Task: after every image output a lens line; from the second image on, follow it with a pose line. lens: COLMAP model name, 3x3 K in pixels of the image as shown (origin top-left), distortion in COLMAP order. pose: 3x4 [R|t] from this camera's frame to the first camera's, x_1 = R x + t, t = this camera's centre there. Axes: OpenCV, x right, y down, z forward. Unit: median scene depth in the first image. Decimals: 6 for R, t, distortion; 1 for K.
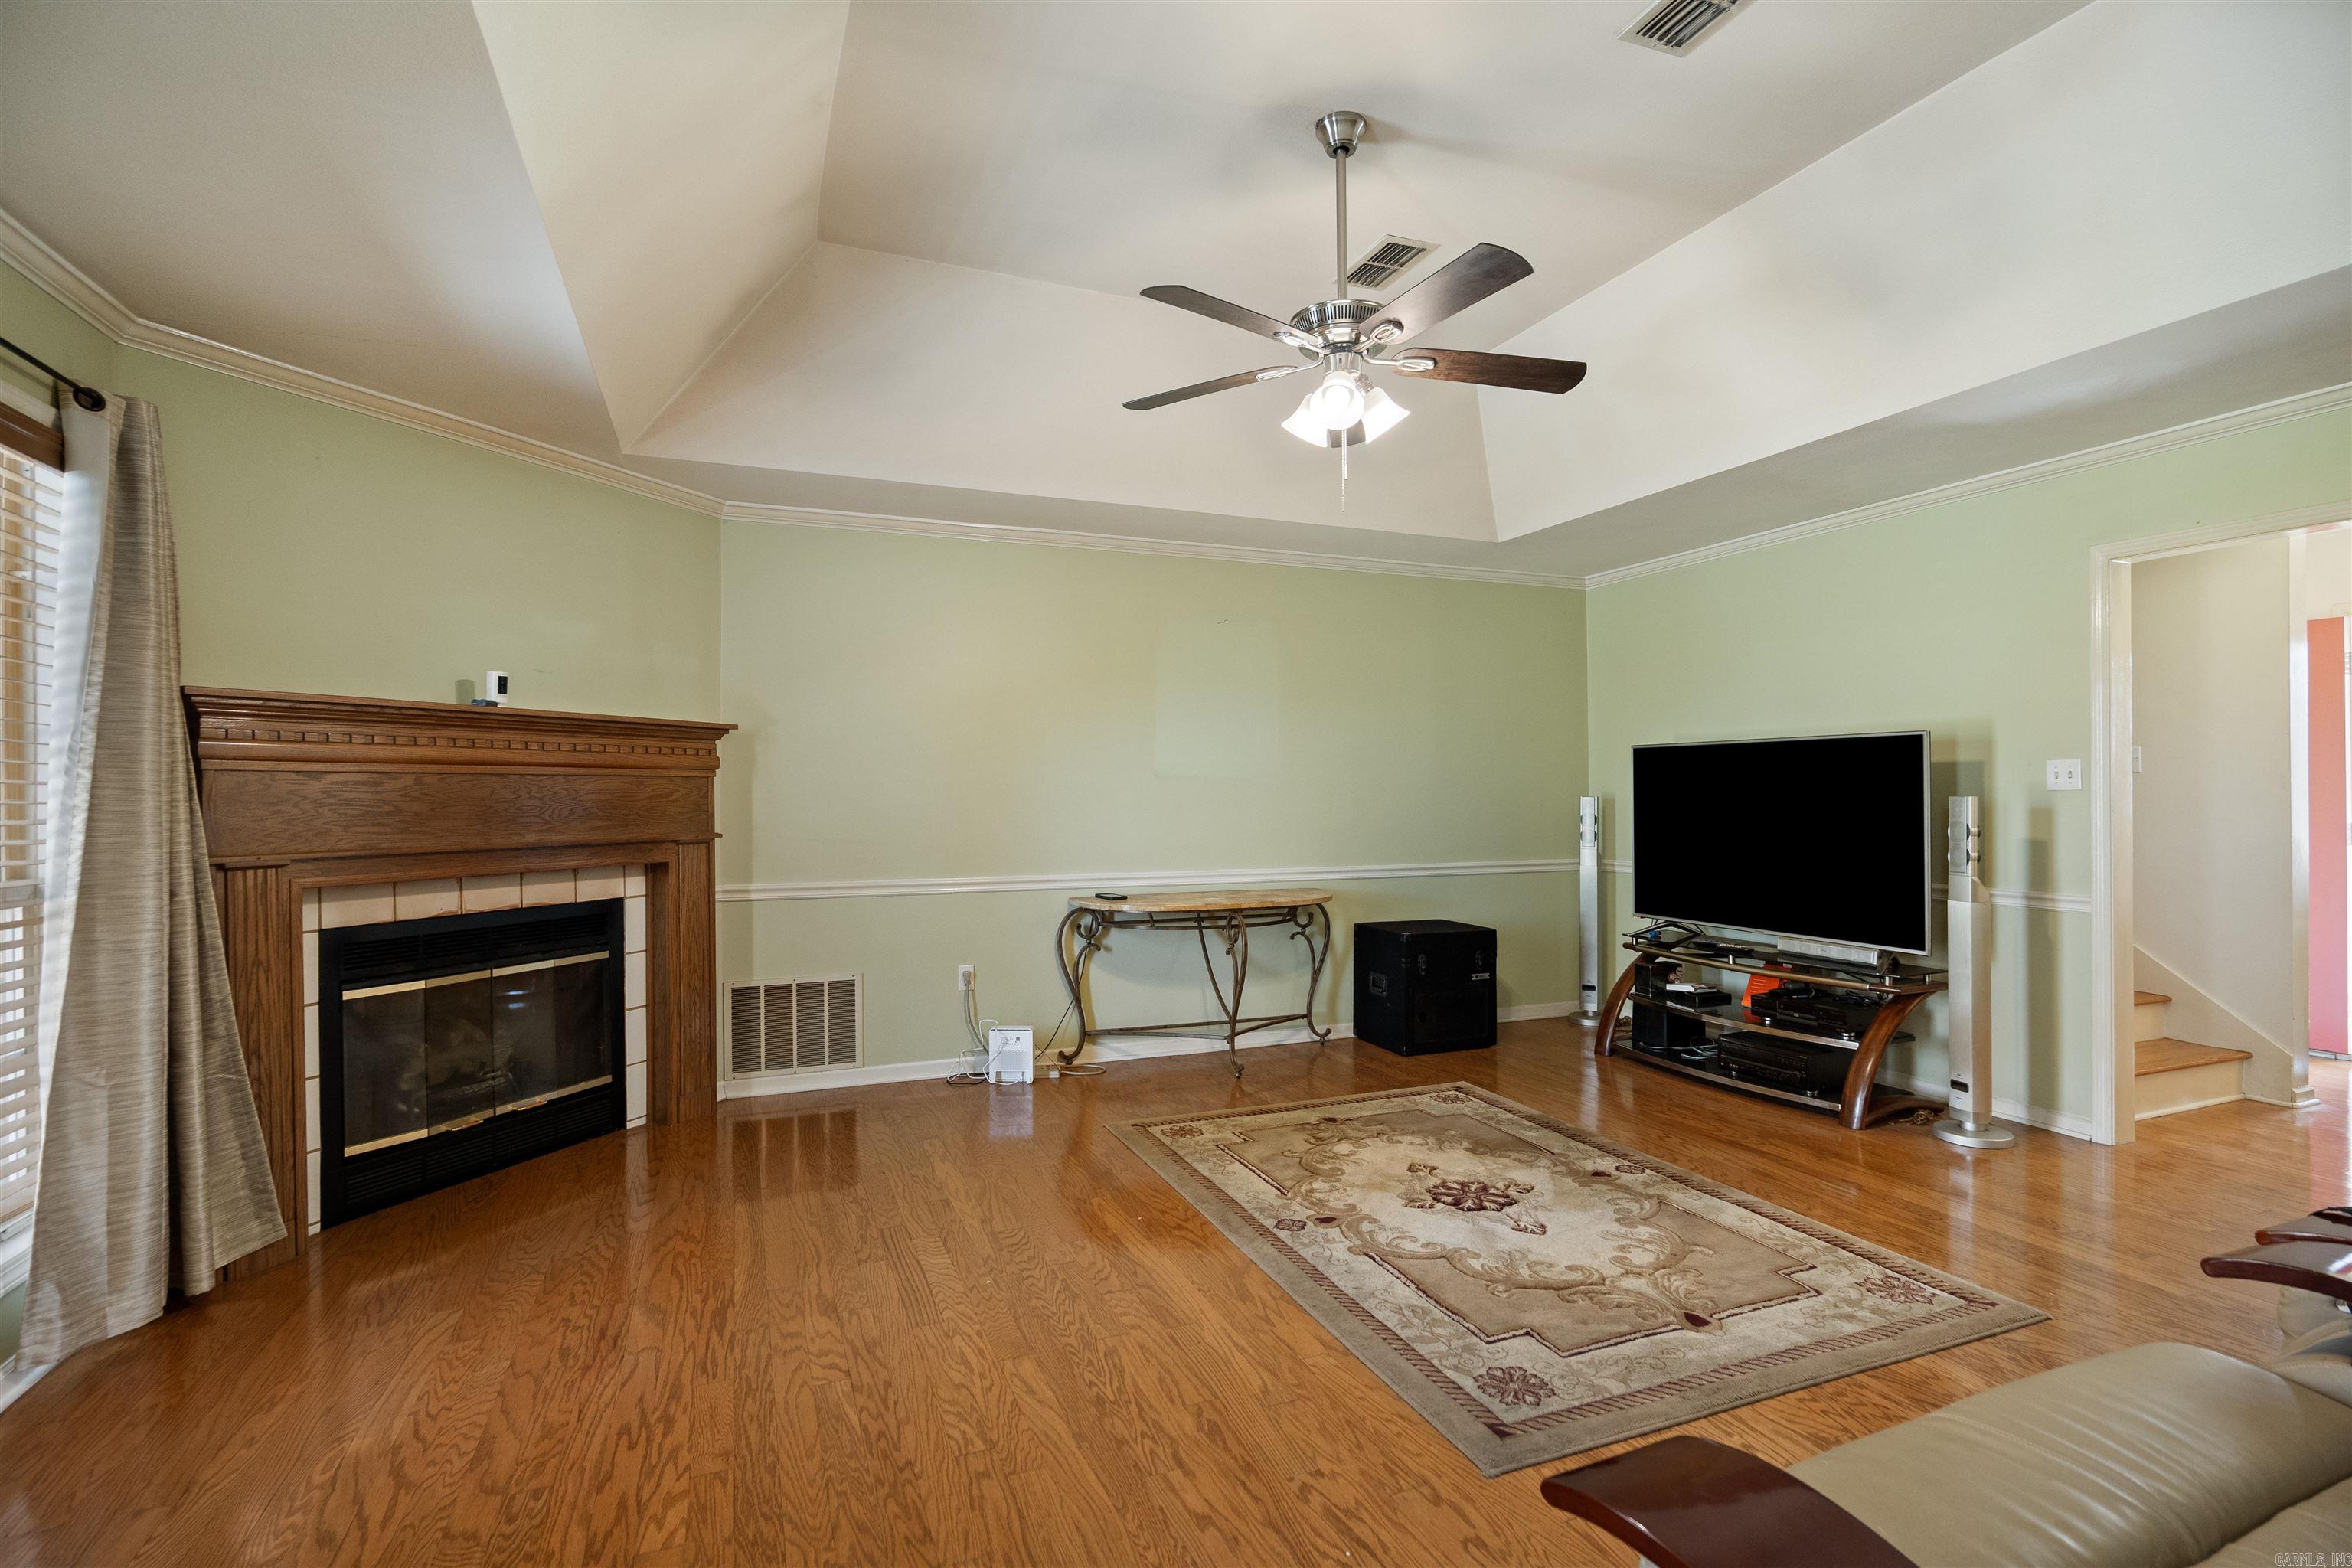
lens RADIAL K [[1115.9, 0, 1175.1], [0, 1115.9, 782.8], [0, 0, 1]] dist [-0.014300, 0.006547]
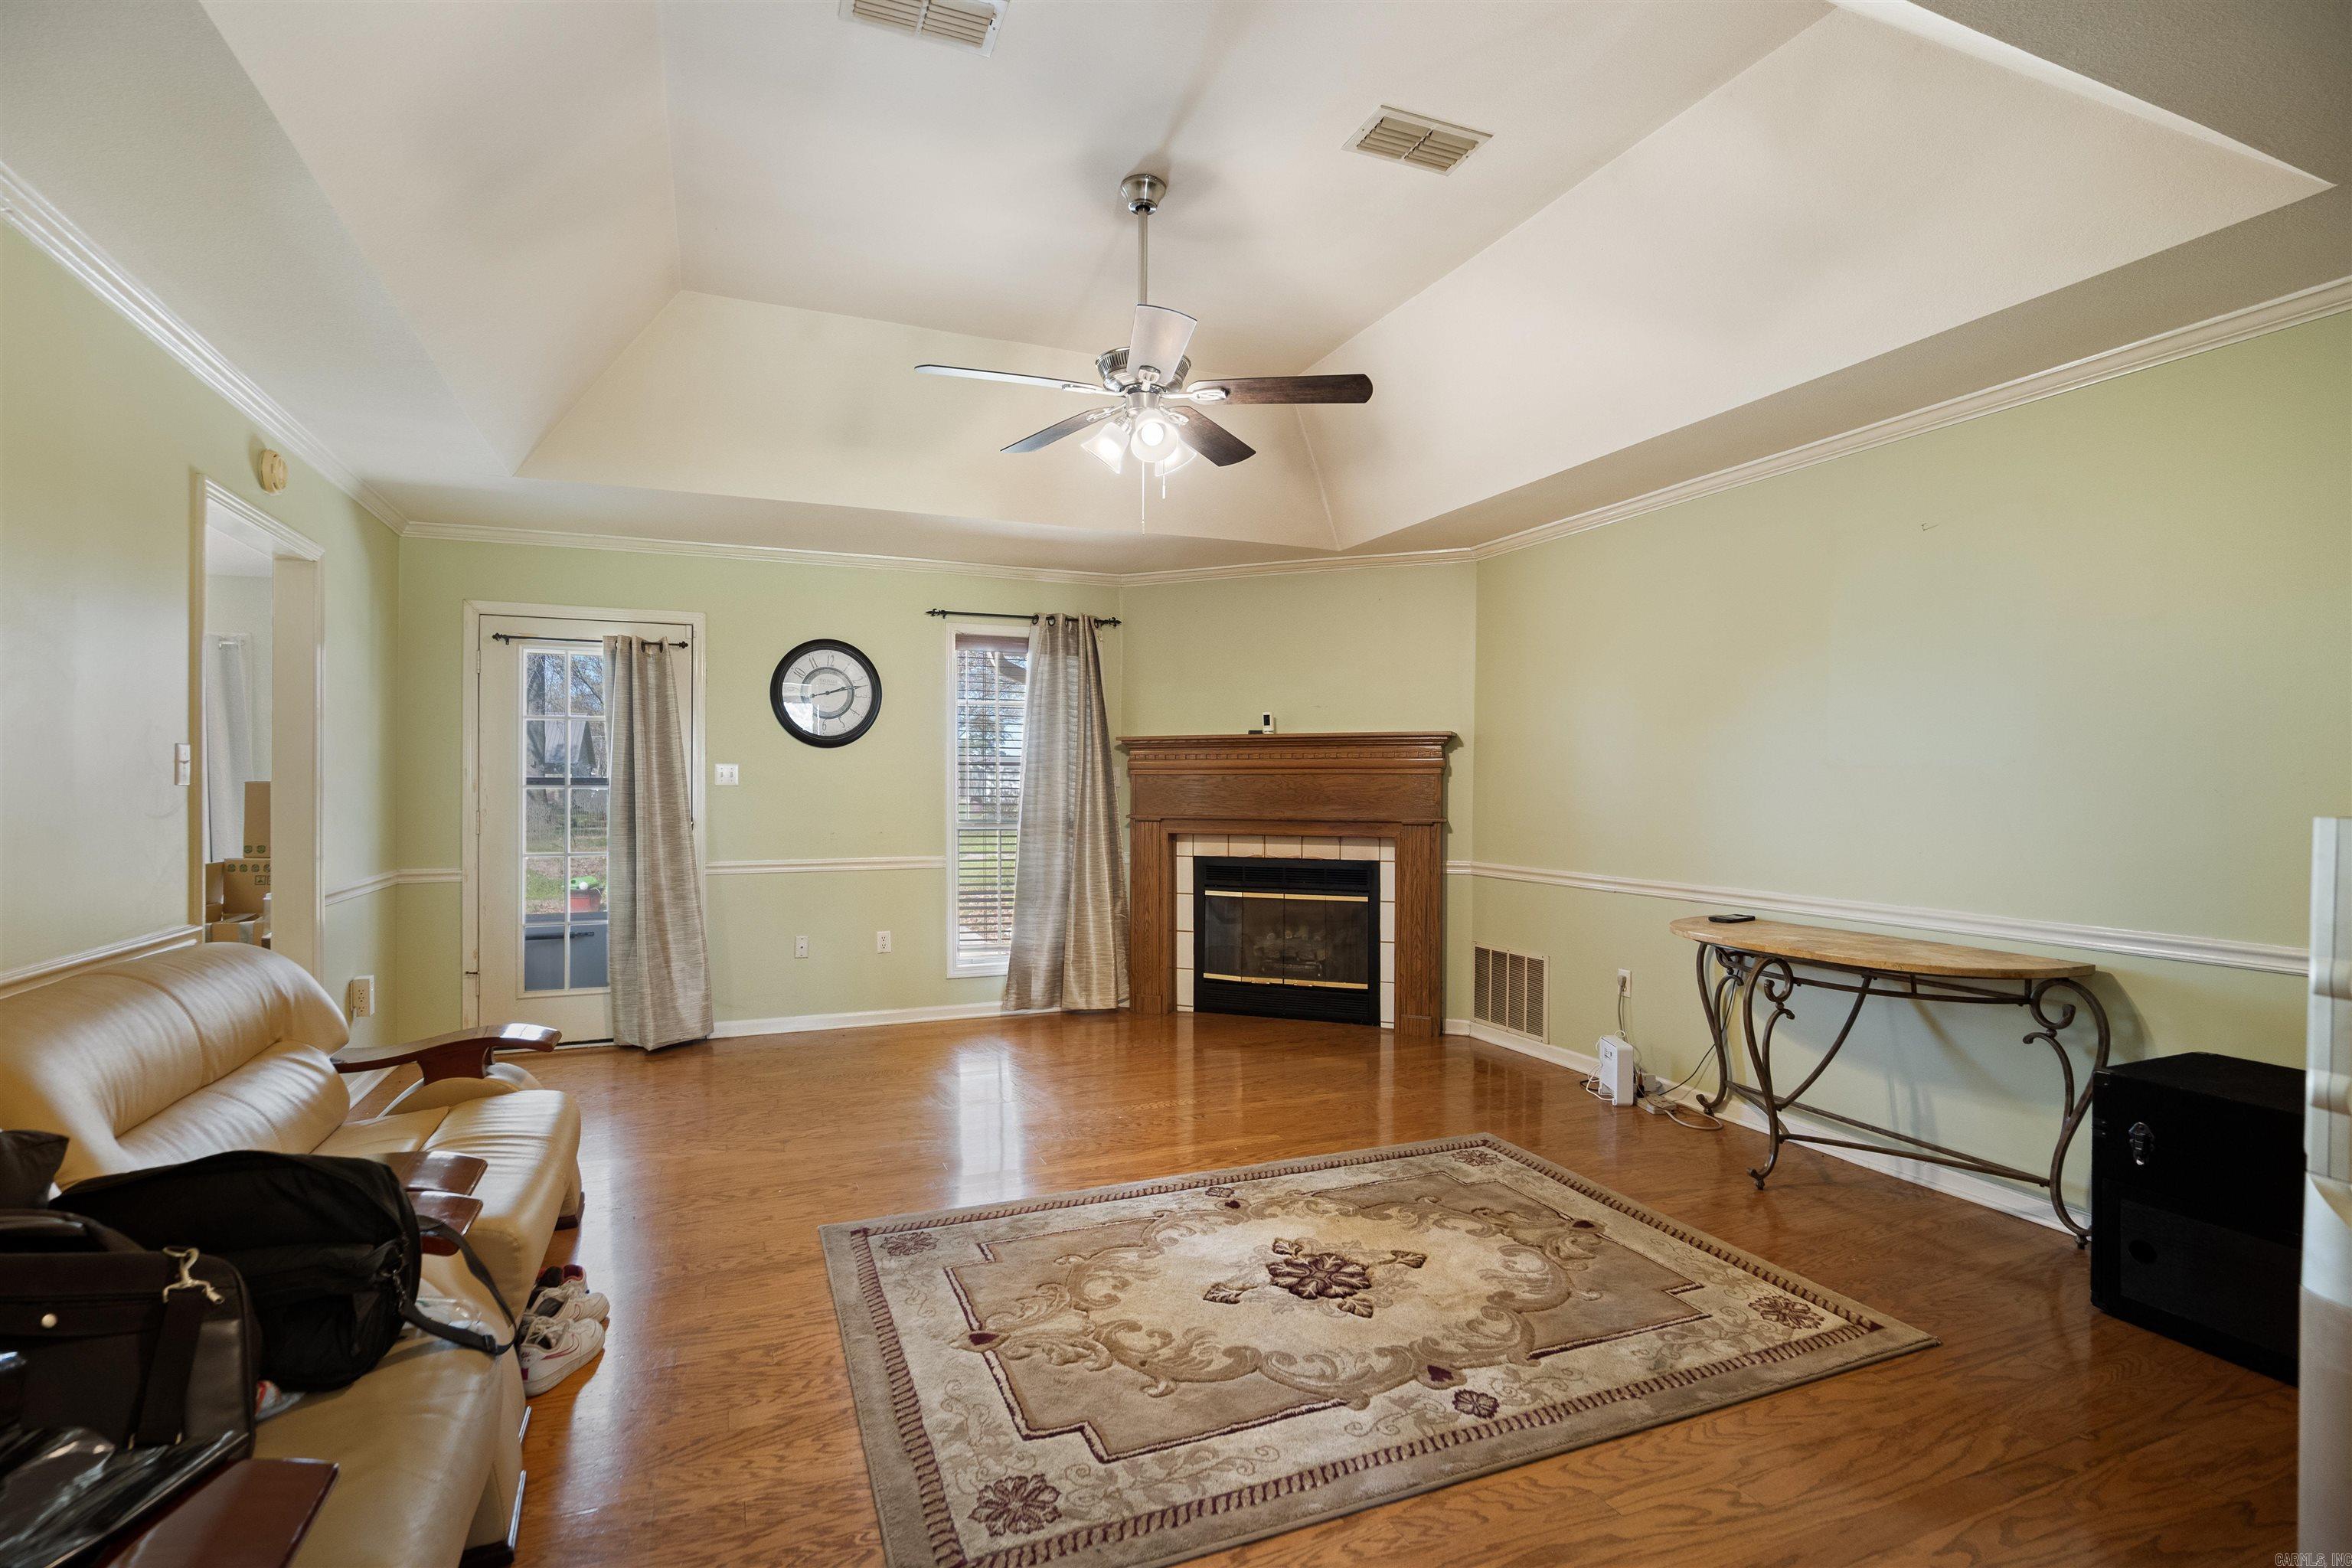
lens RADIAL K [[1115.9, 0, 1173.0], [0, 1115.9, 791.1], [0, 0, 1]] dist [-0.014300, 0.006547]
pose [[0.000307, 0.006174, -0.999981, 0.917726], [0.005828, 0.999964, 0.006175, 0.005474], [0.999983, -0.005830, 0.000271, 0.752894]]
